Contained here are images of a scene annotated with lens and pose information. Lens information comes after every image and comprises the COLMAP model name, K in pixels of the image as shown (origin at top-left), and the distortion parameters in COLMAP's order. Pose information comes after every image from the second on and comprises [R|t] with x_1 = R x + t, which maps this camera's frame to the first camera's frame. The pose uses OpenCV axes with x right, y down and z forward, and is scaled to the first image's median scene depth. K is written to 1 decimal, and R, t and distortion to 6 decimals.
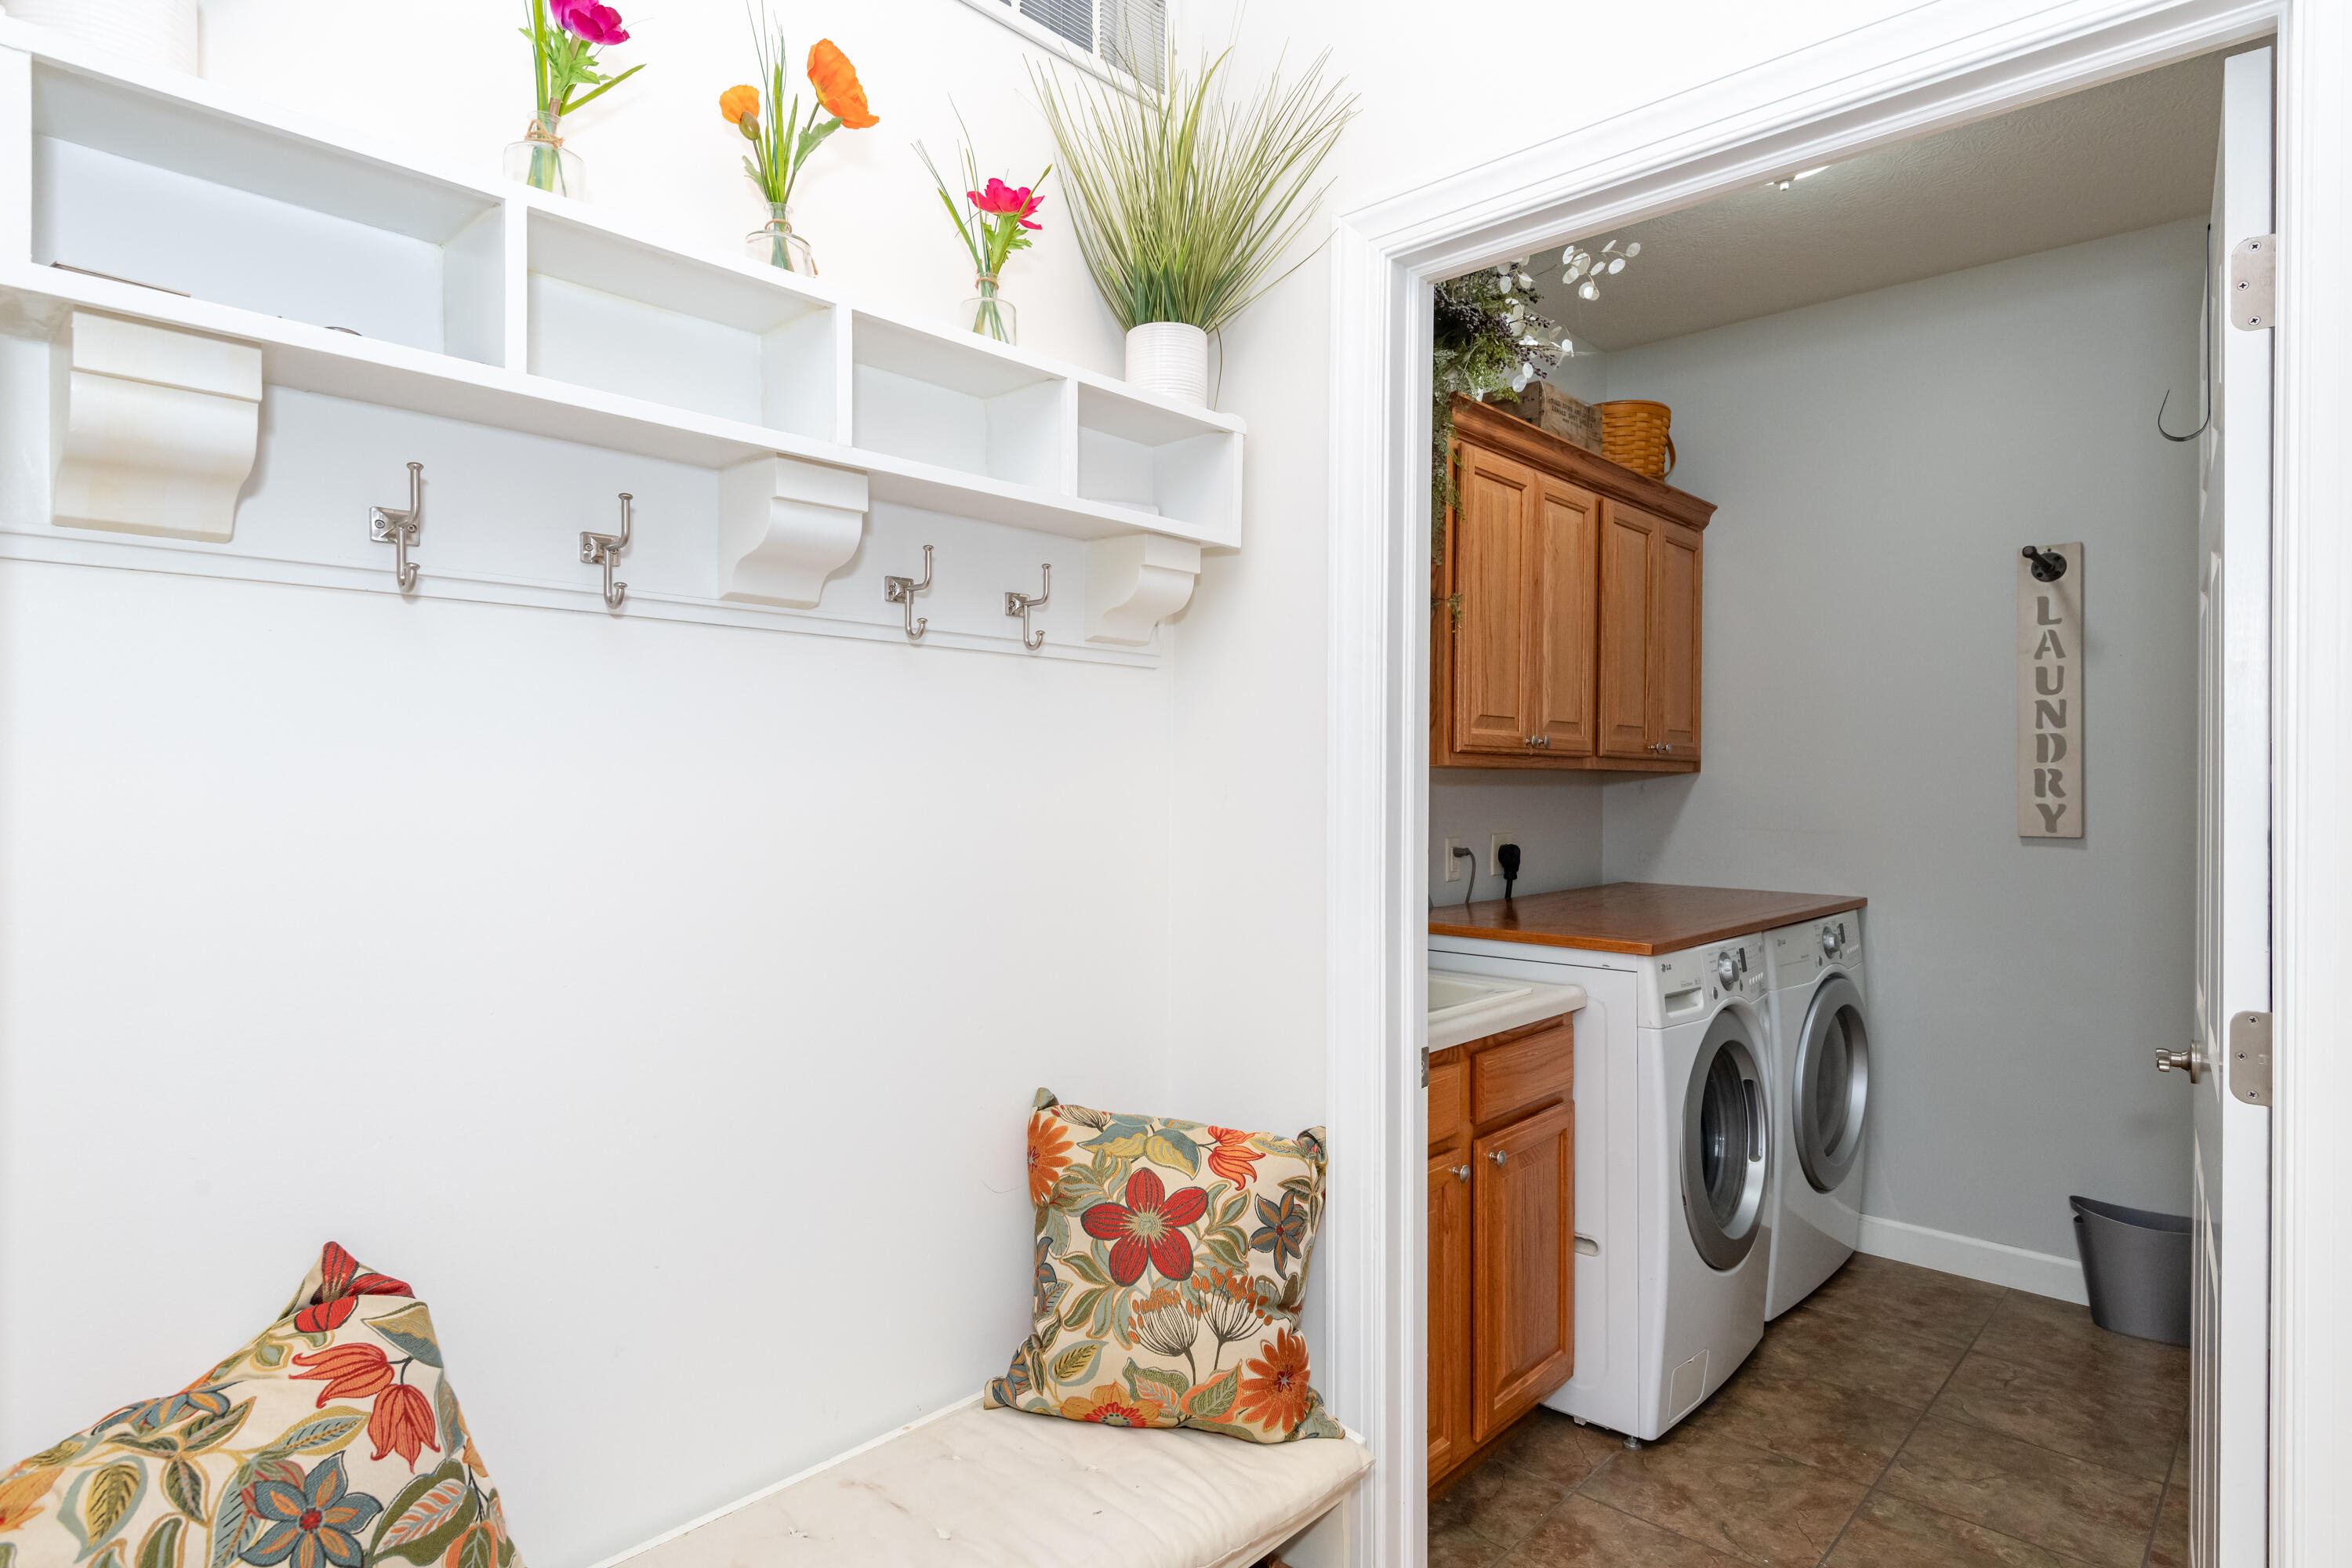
lens RADIAL K [[1305.4, 0, 1170.3], [0, 1305.4, 753.3], [0, 0, 1]] dist [-0.000548, -0.002008]
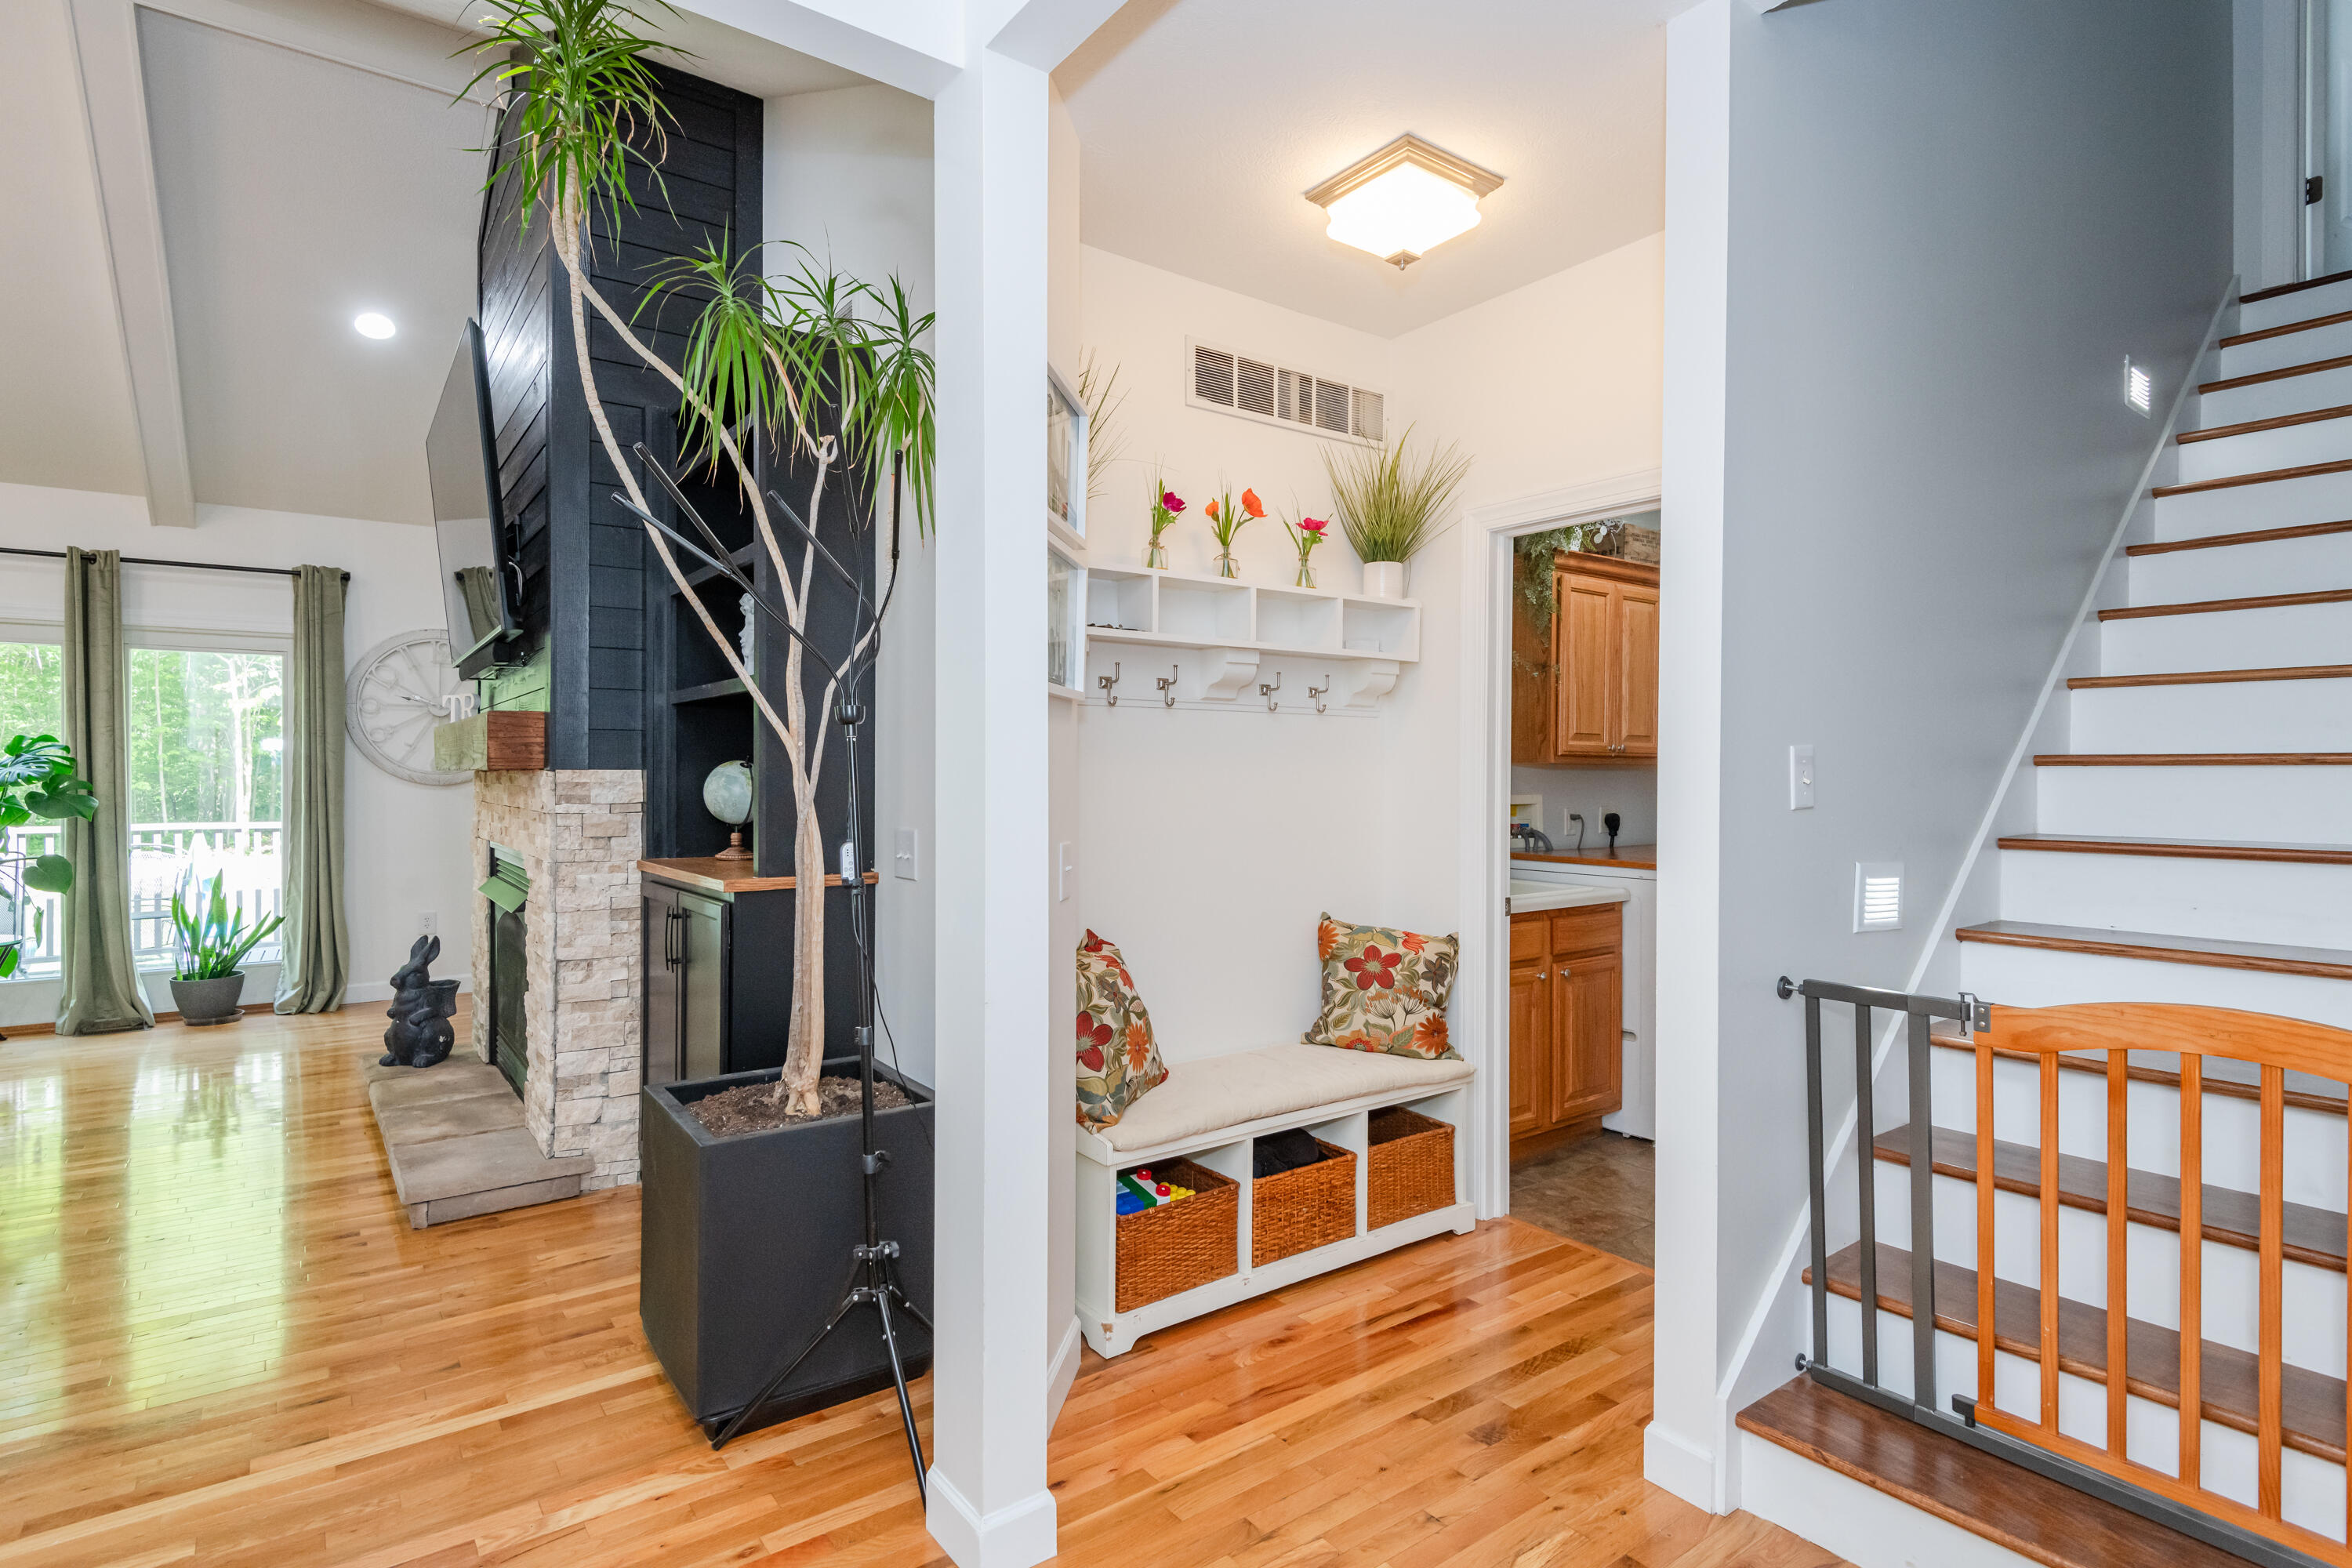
lens RADIAL K [[1178.0, 0, 1106.7], [0, 1178.0, 773.5], [0, 0, 1]] dist [0.036282, -0.015194]
pose [[0.972190, 0.000562, -0.234193, 0.011643], [0.004404, 0.999776, 0.020685, -0.019614], [0.234152, -0.021141, 0.971970, -1.084912]]
